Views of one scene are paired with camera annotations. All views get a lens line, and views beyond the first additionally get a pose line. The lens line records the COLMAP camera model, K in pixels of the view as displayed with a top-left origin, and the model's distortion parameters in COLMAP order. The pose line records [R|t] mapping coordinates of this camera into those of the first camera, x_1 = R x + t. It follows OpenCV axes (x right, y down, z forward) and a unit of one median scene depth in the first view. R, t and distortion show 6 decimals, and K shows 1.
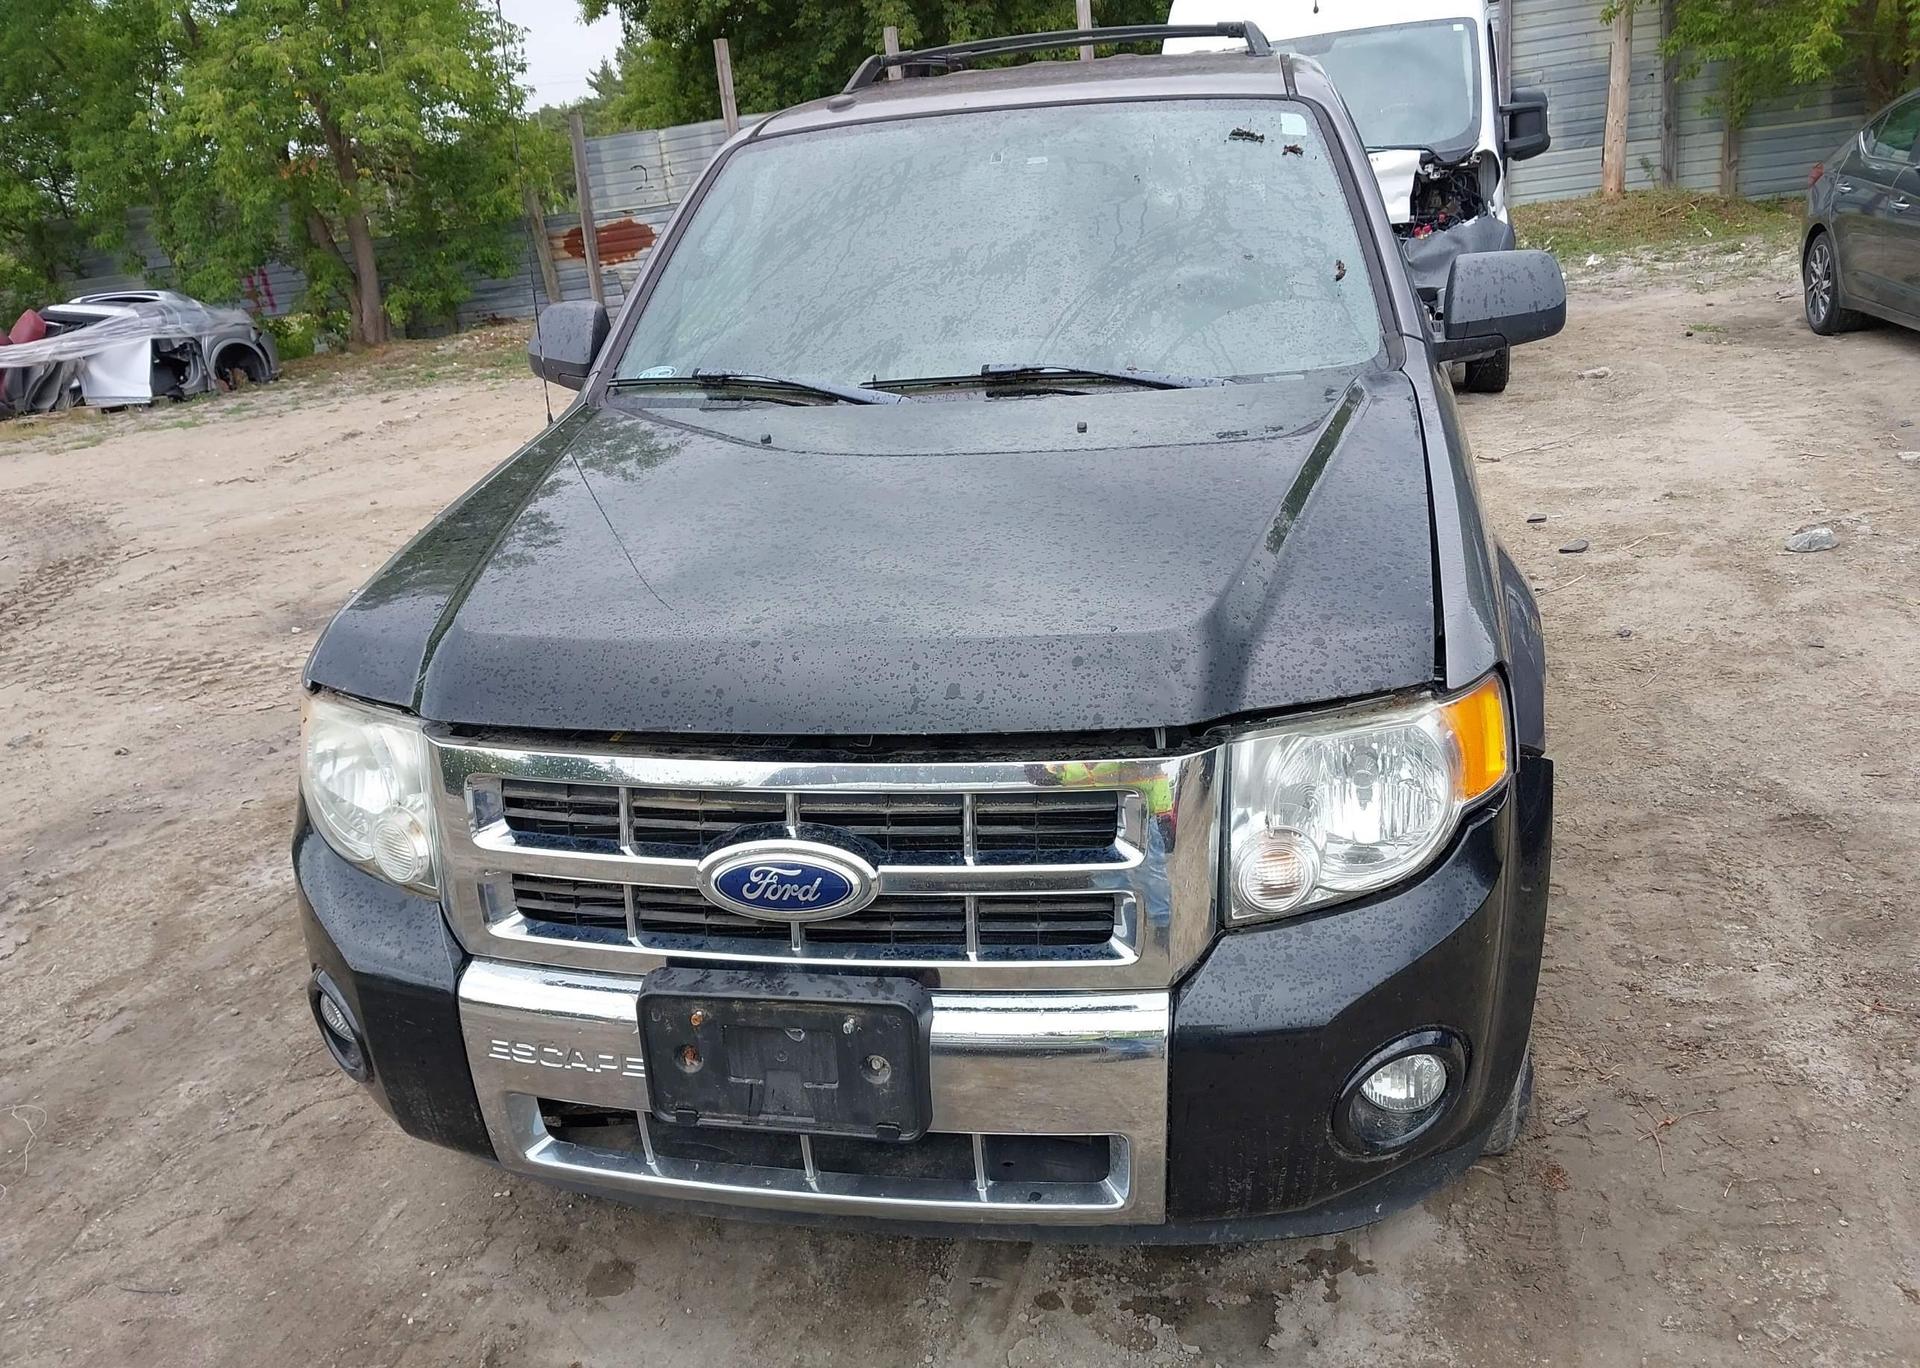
lens RADIAL K [[1630.1, 0, 956.6], [0, 1630.1, 680.5], [0, 0, 1]] dist [0.004751, 0.006294]
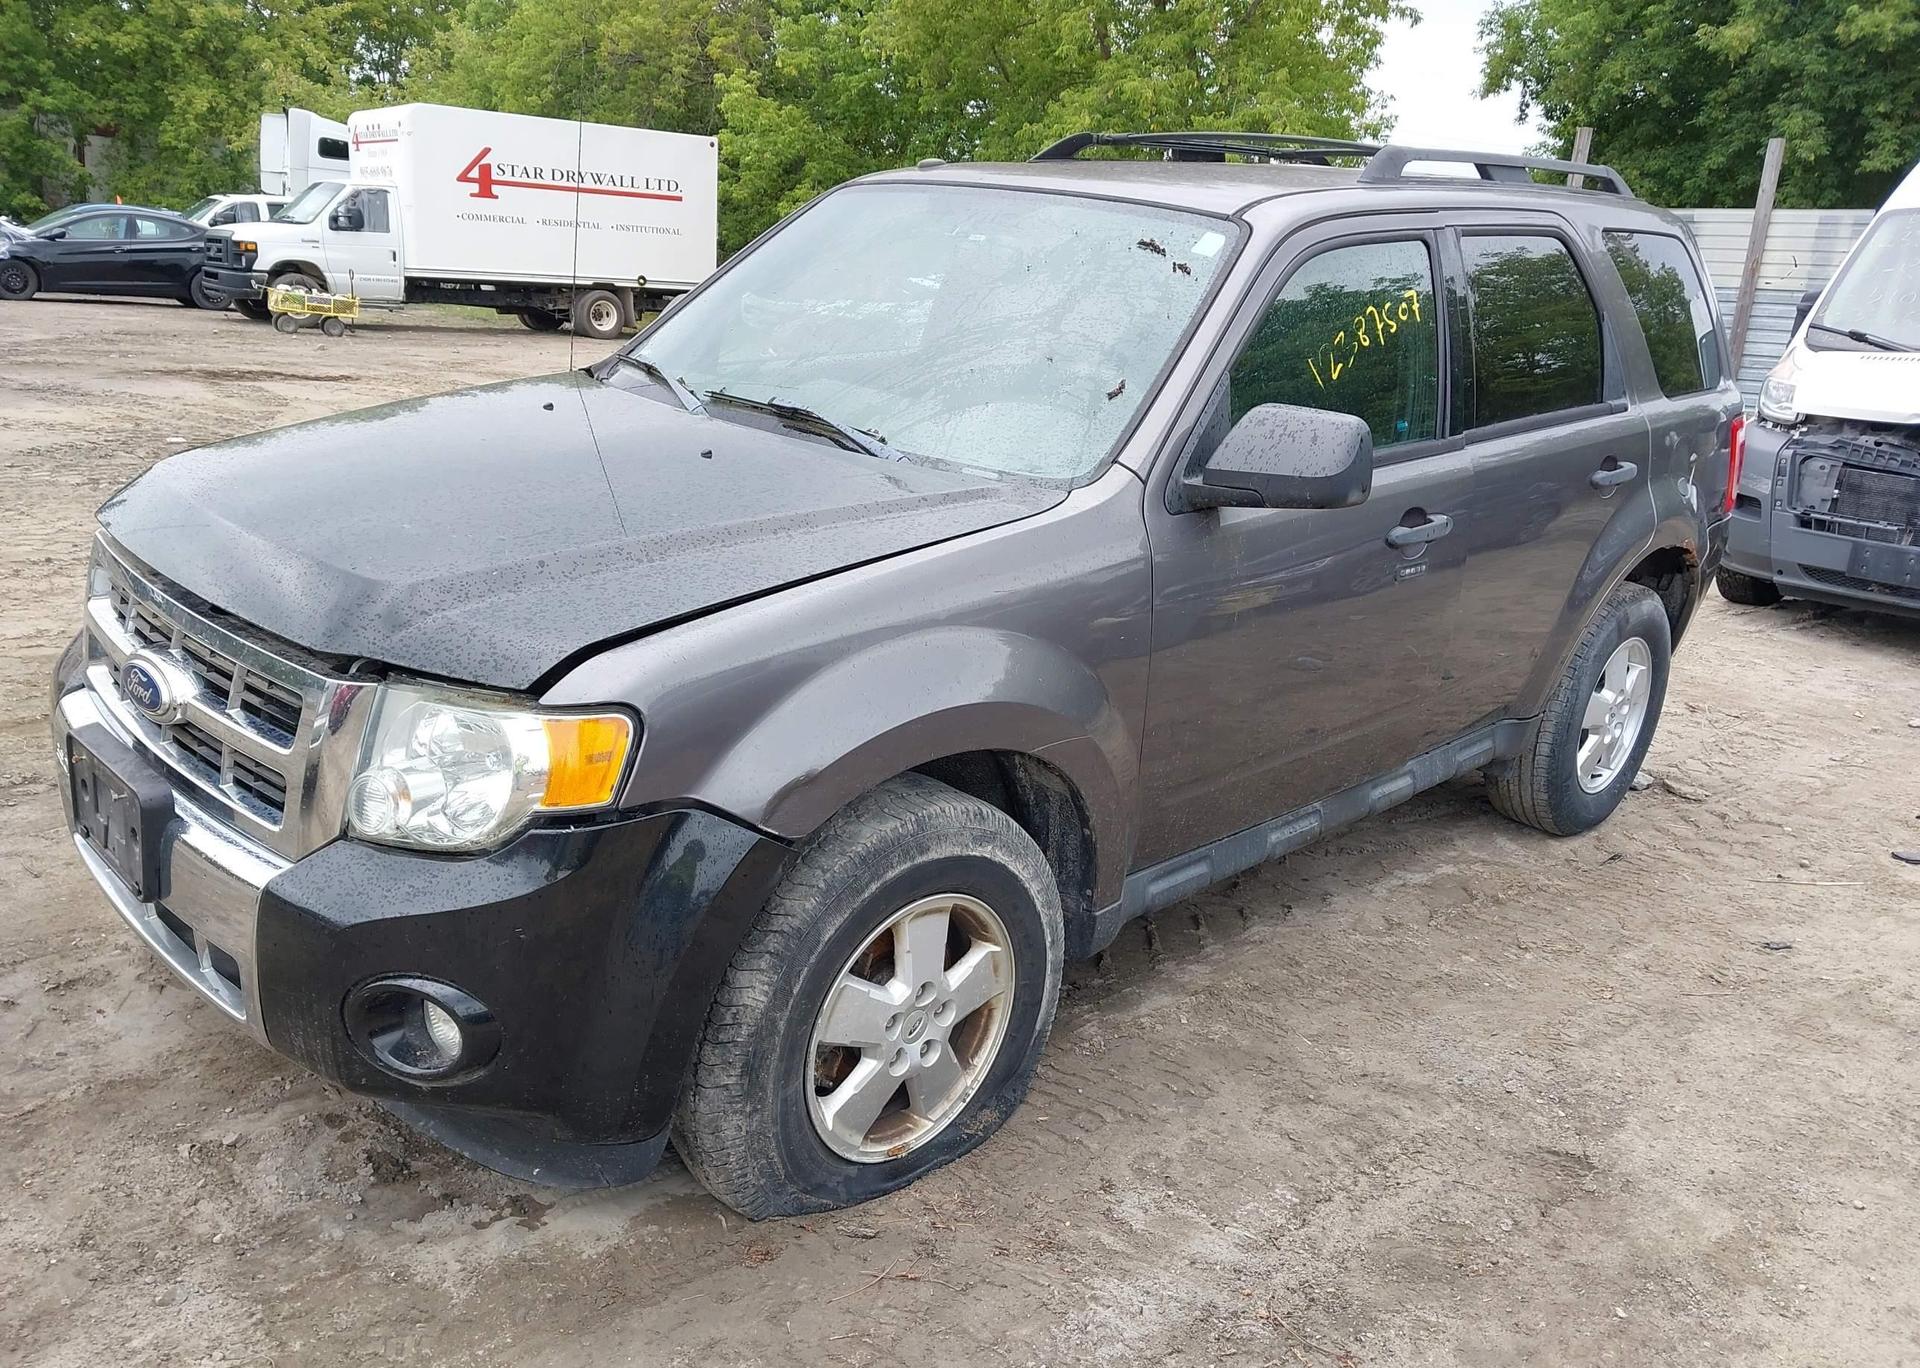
lens RADIAL K [[1642.5, 0, 955.4], [0, 1642.5, 690.8], [0, 0, 1]] dist [0.039776, -0.053716]
pose [[0.798758, 0.303914, -0.519252, 0.818117], [-0.319366, 0.945590, 0.062170, -0.120795], [0.509893, 0.116173, 0.852357, 0.134101]]
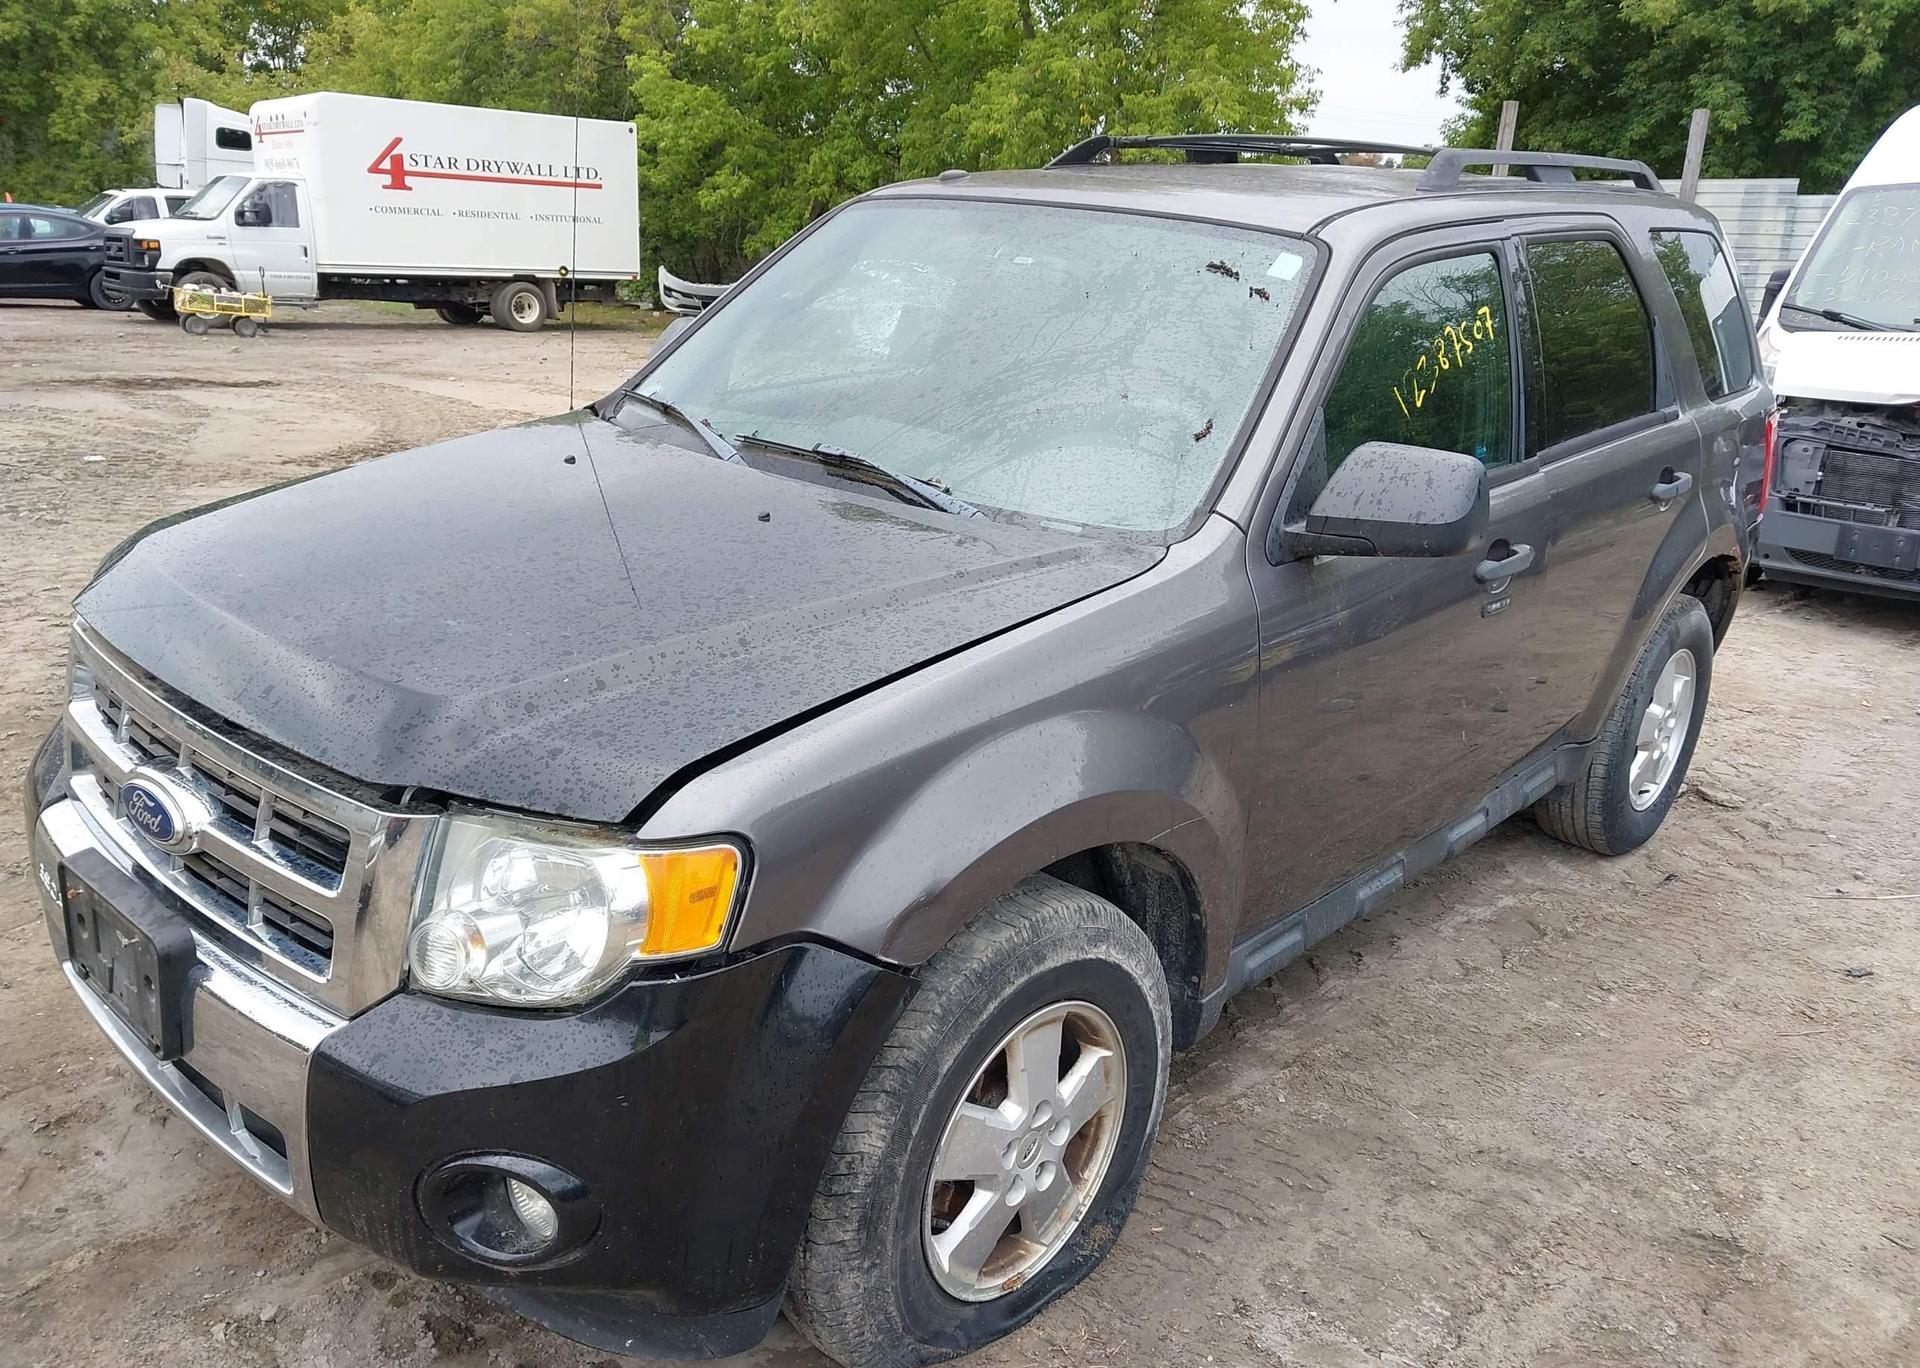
lens RADIAL K [[1630.1, 0, 956.6], [0, 1630.1, 680.5], [0, 0, 1]] dist [0.004751, 0.006294]
pose [[0.835647, 0.281830, -0.471451, 0.657245], [-0.289208, 0.955474, 0.058554, -0.145588], [0.466962, 0.087417, 0.879946, 0.164994]]
